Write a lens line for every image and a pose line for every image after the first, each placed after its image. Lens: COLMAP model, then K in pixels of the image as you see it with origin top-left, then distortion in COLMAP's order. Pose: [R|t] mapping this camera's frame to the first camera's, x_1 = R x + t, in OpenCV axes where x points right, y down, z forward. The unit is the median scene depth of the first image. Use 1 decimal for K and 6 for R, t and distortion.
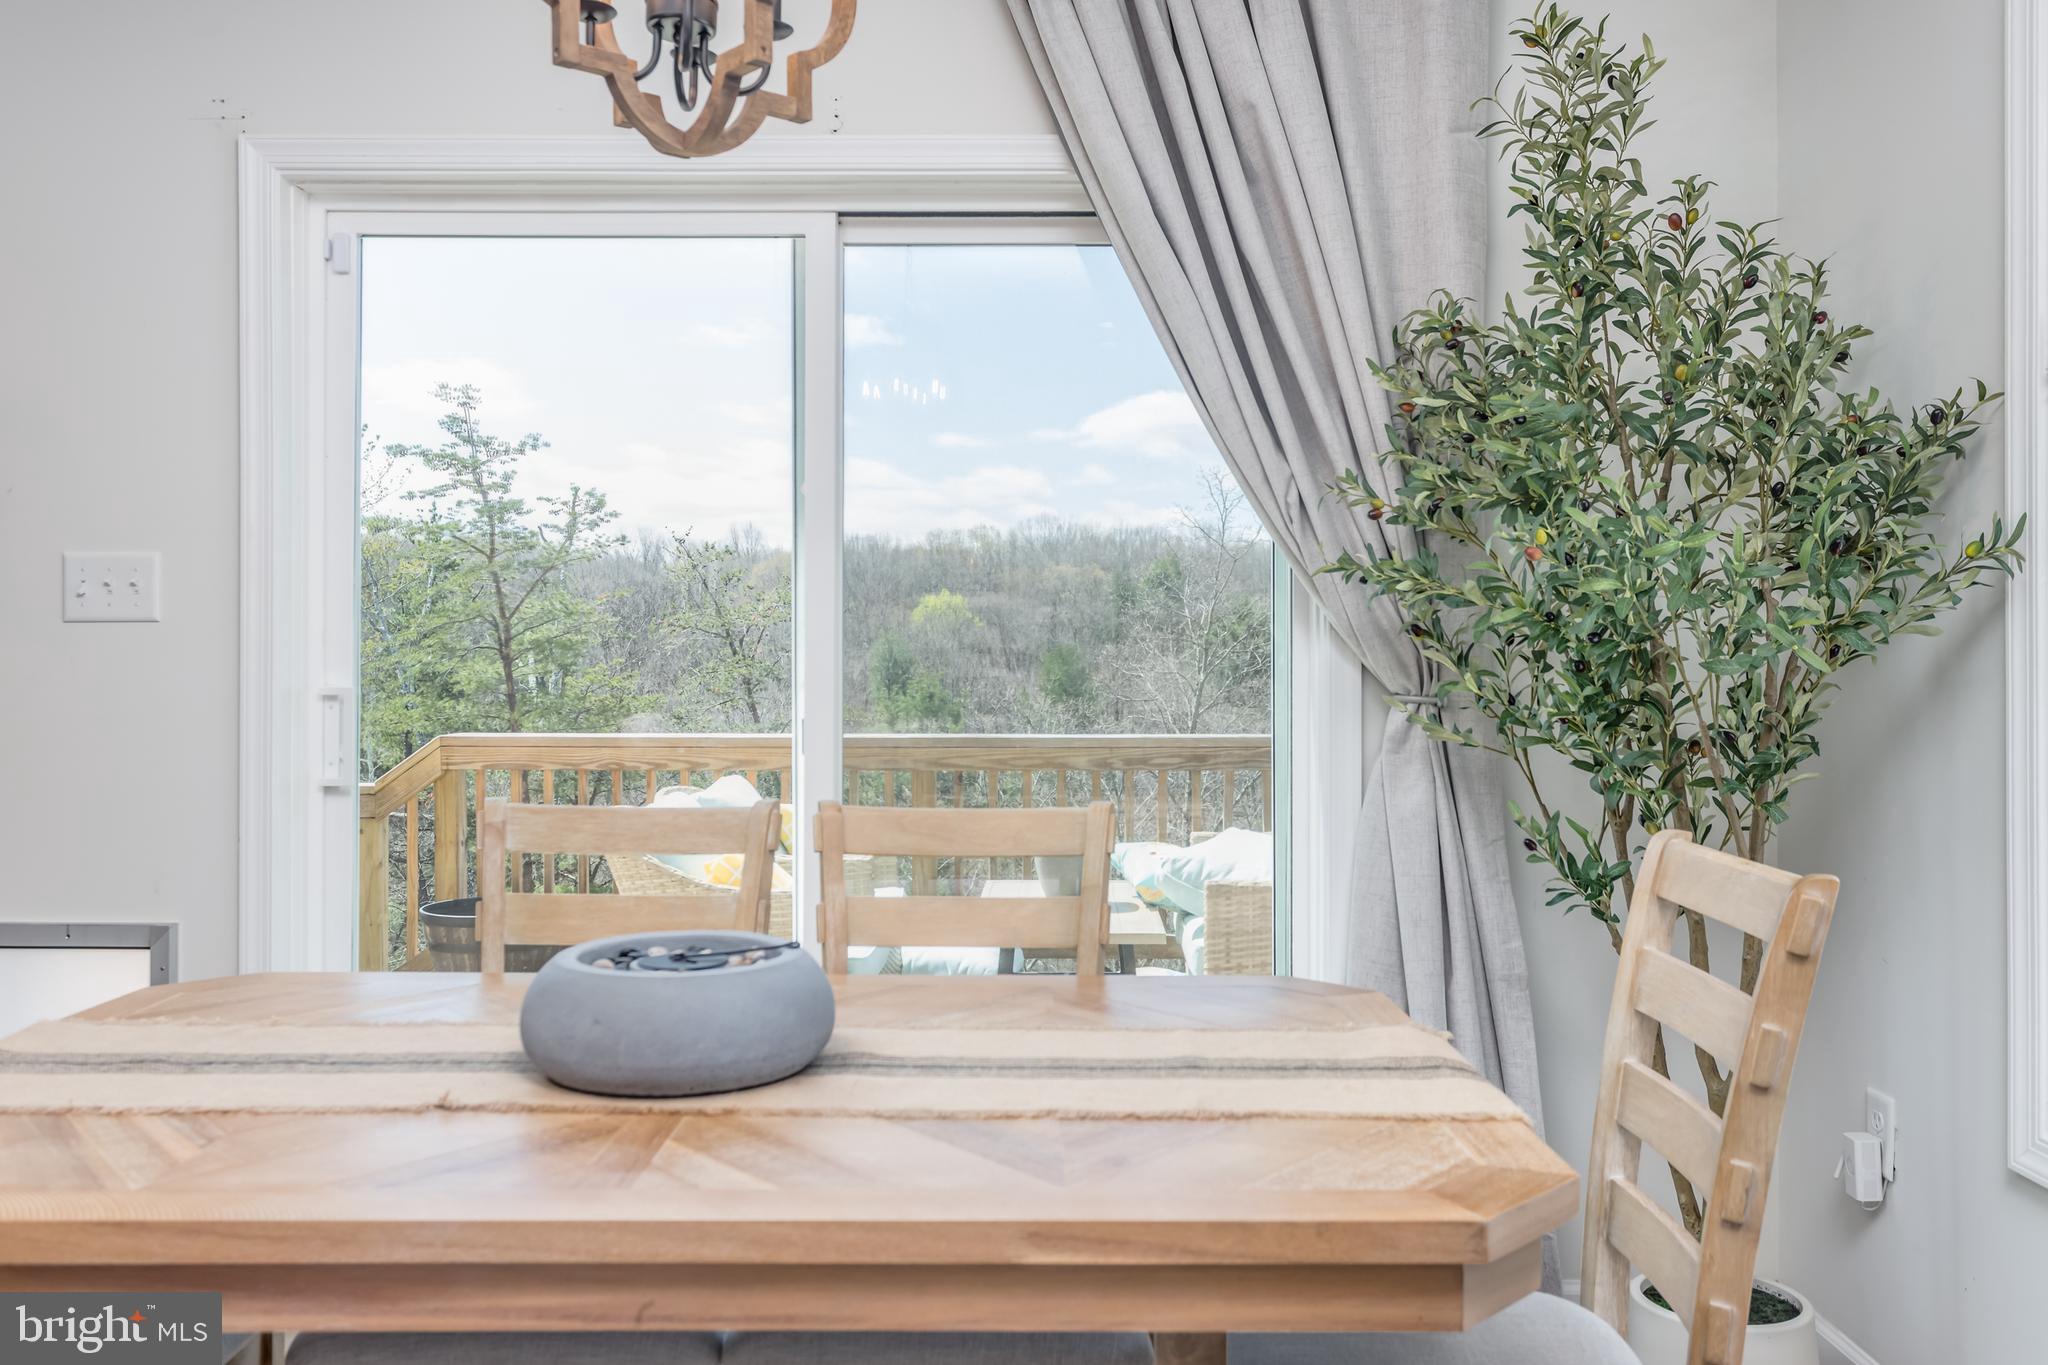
lens RADIAL K [[1595.8, 0, 1022.7], [0, 1595.8, 654.8], [0, 0, 1]] dist [0.004492, 0.002692]
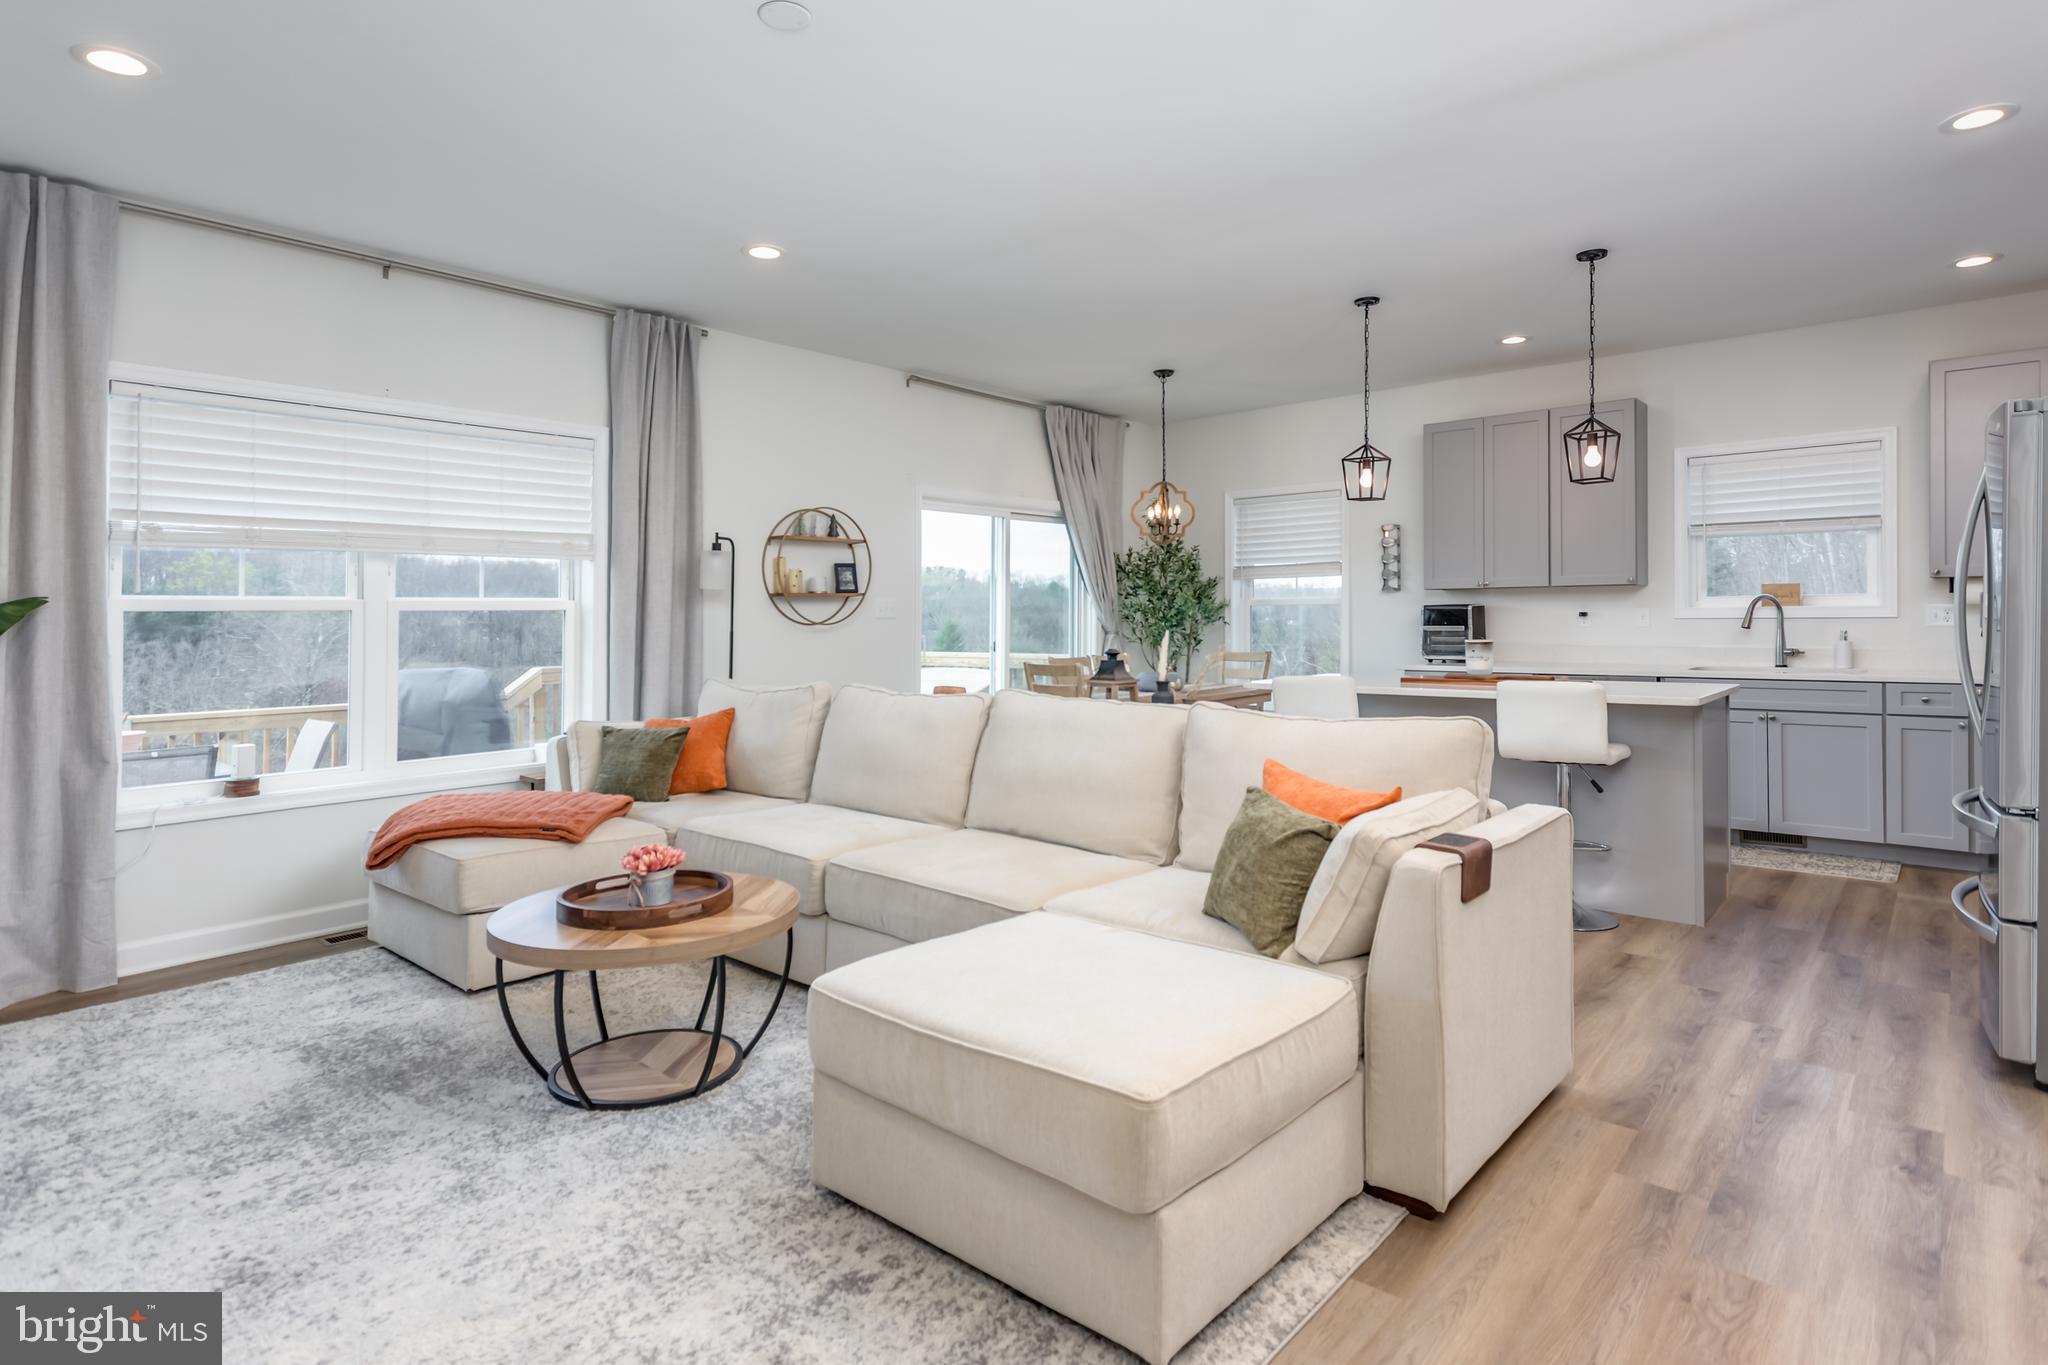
lens RADIAL K [[1086.1, 0, 1032.6], [0, 1086.1, 608.9], [0, 0, 1]] dist [0.001844, 0.000945]
pose [[0.627911, -0.001642, 0.778284, -2.248690], [0.002008, 0.999998, 0.000490, -0.038884], [-0.778283, 0.001255, 0.627913, -0.756437]]
